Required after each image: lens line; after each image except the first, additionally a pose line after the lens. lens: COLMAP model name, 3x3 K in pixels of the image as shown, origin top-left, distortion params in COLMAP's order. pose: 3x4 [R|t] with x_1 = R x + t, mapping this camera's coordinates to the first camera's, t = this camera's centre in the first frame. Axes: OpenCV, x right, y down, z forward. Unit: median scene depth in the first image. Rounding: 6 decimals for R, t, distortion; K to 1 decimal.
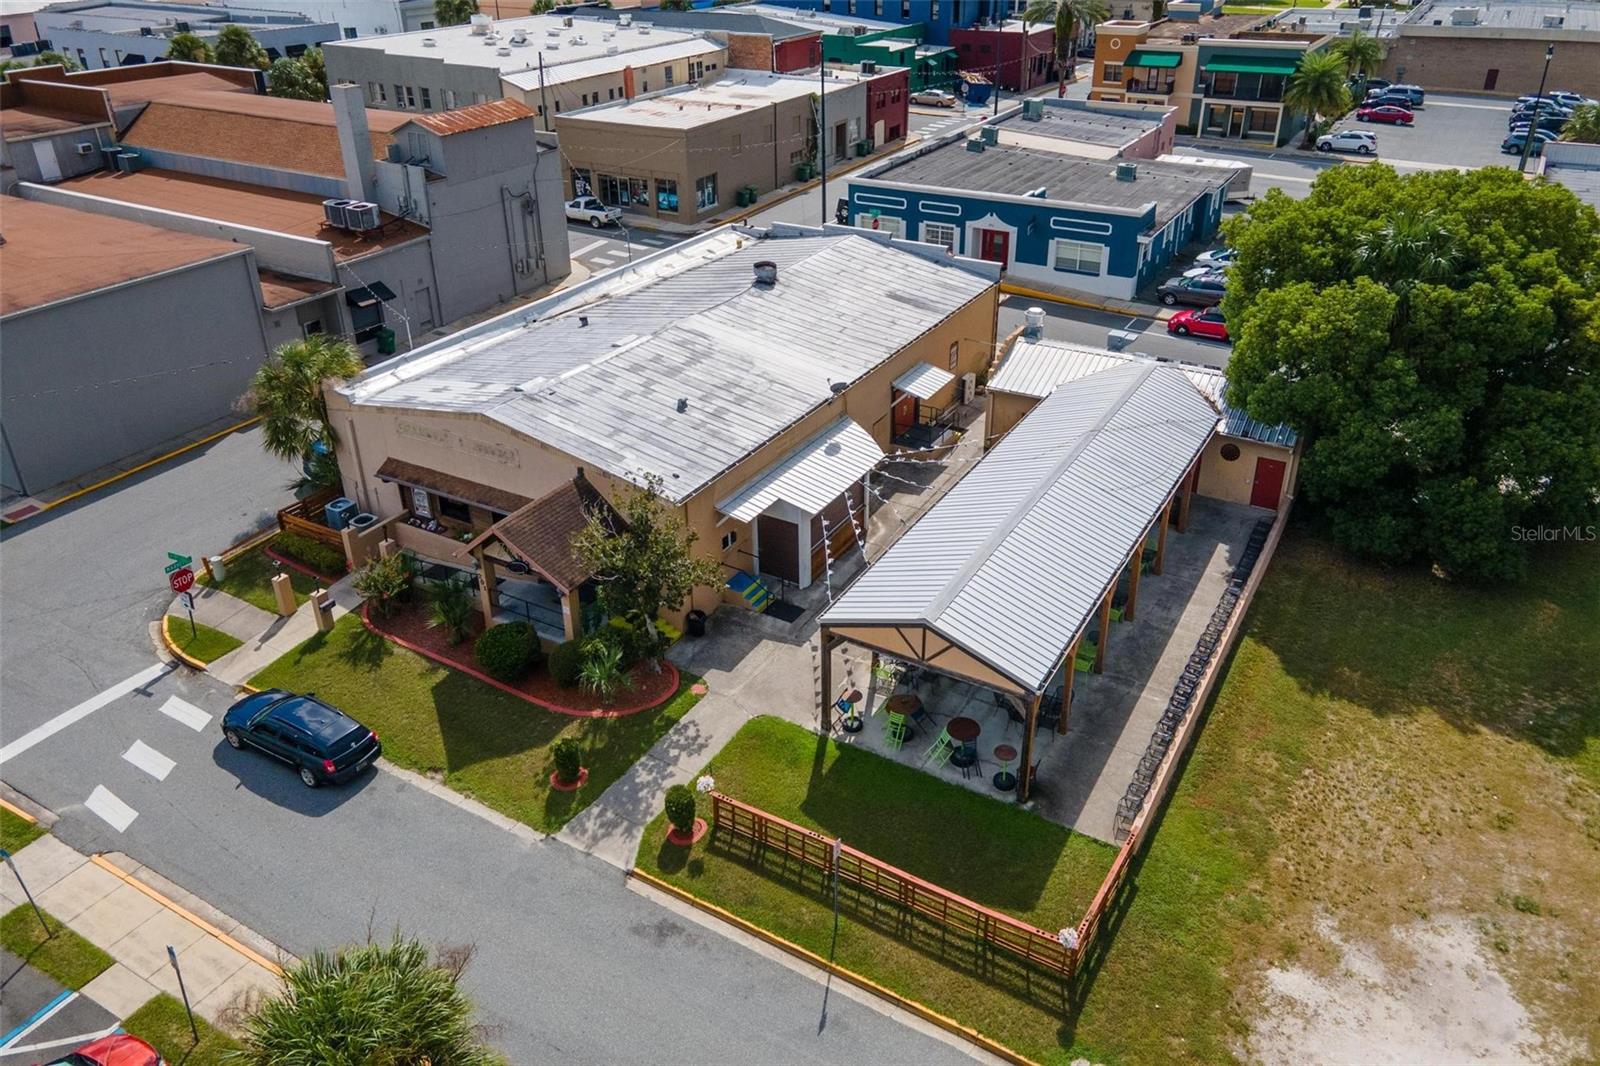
lens RADIAL K [[1180.2, 0, 813.9], [0, 1180.2, 469.6], [0, 0, 1]] dist [0.022281, 0.032096]
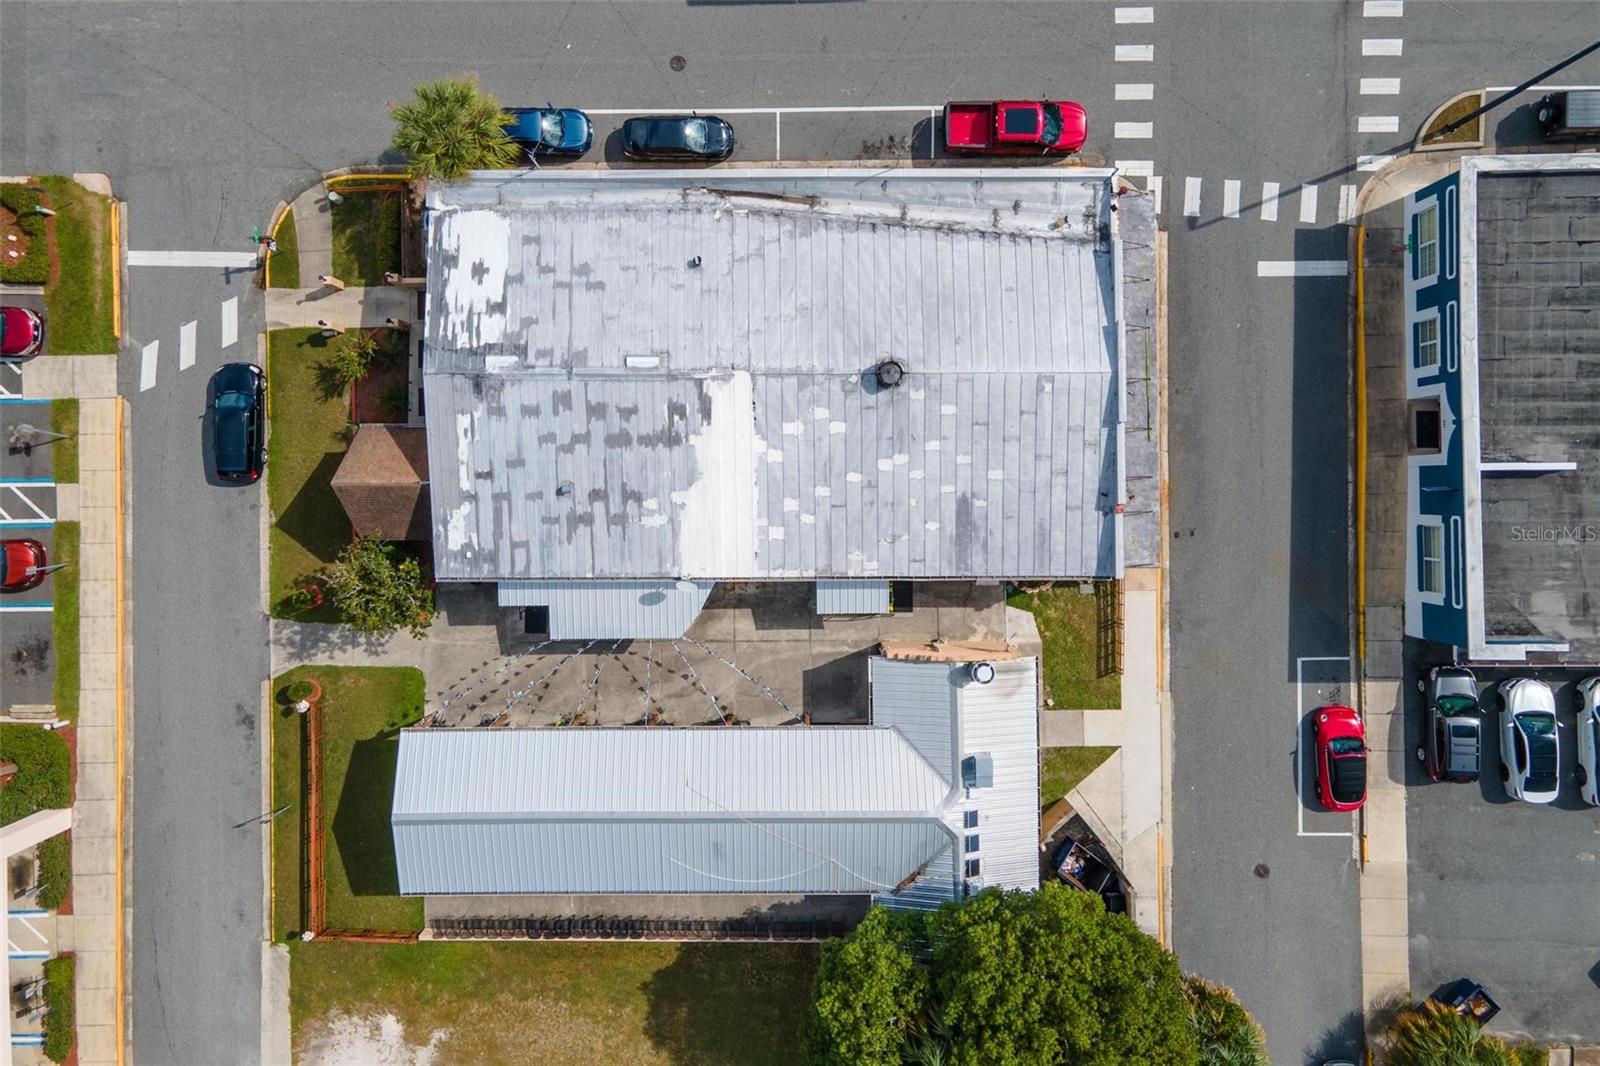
lens RADIAL K [[1180.2, 0, 788.4], [0, 1180.2, 479.7], [0, 0, 1]] dist [0.022281, 0.032096]
pose [[0.506522, 0.862210, -0.005446, -0.009683], [-0.382691, 0.230470, 0.894668, -1.071785], [0.772647, -0.451085, 0.446698, 0.656018]]
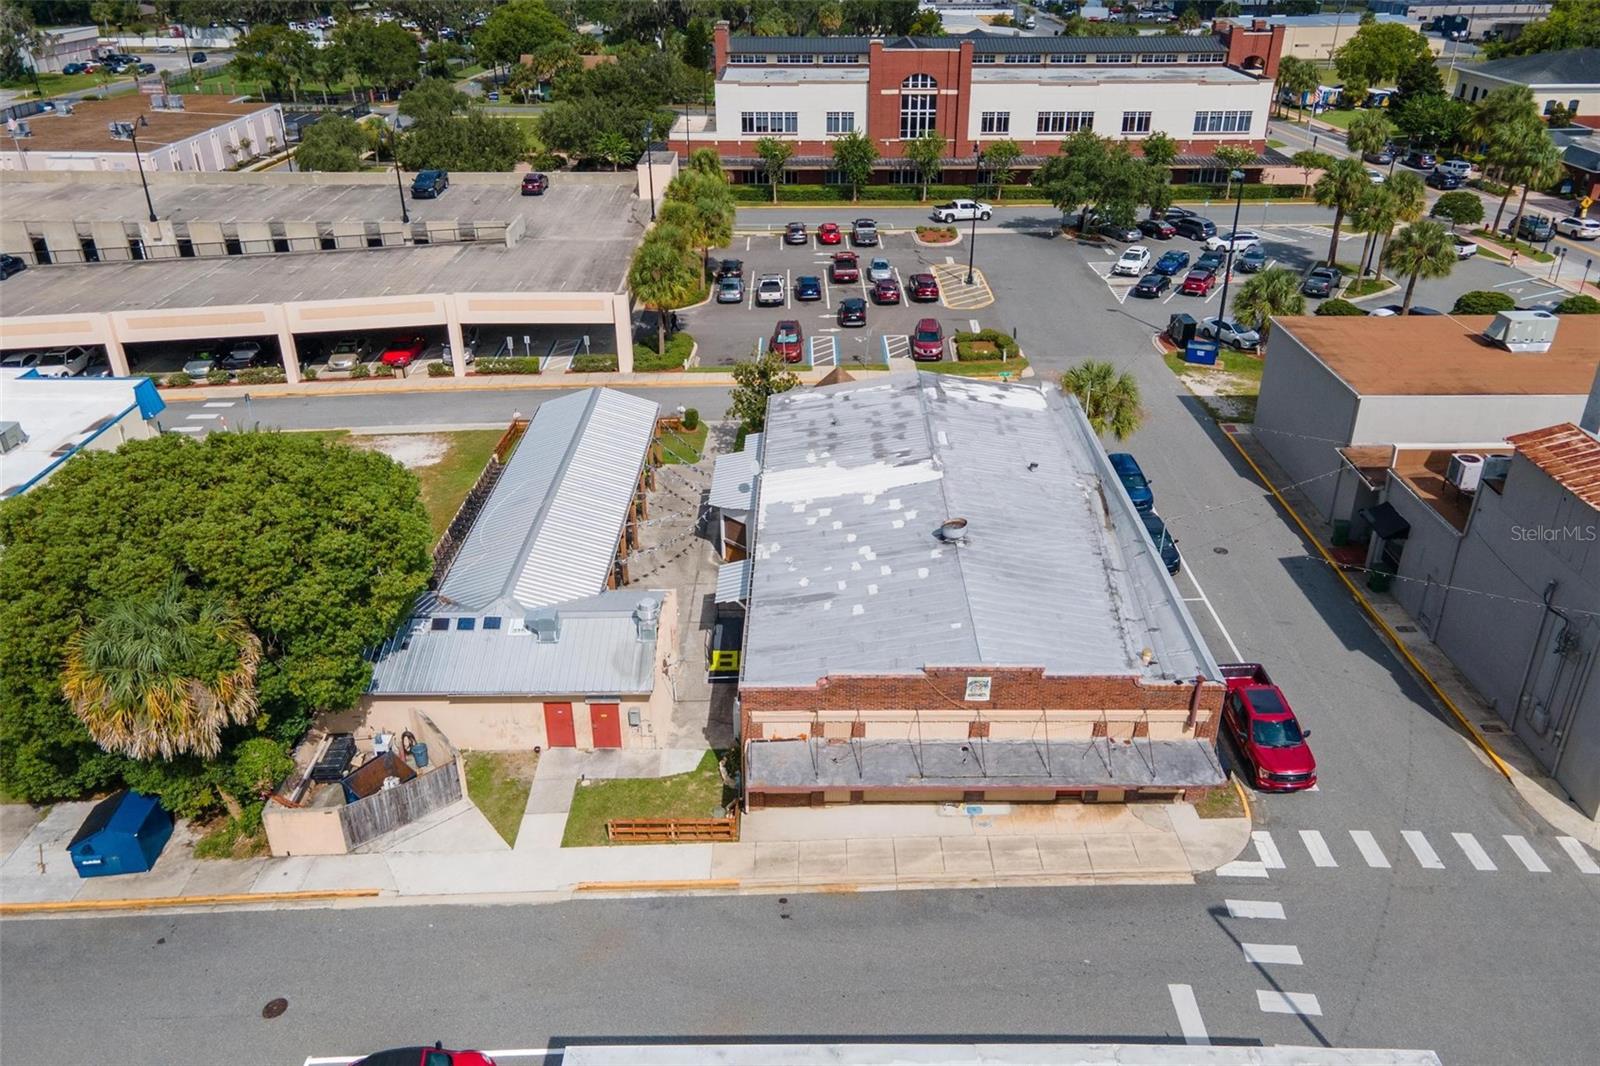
lens RADIAL K [[1180.2, 0, 817.0], [0, 1180.2, 438.0], [0, 0, 1]] dist [0.022281, 0.032096]
pose [[-0.863613, 0.215070, -0.455979, 0.522118], [-0.219306, 0.654130, 0.723892, -1.001825], [0.453957, 0.725161, -0.517749, 1.660925]]
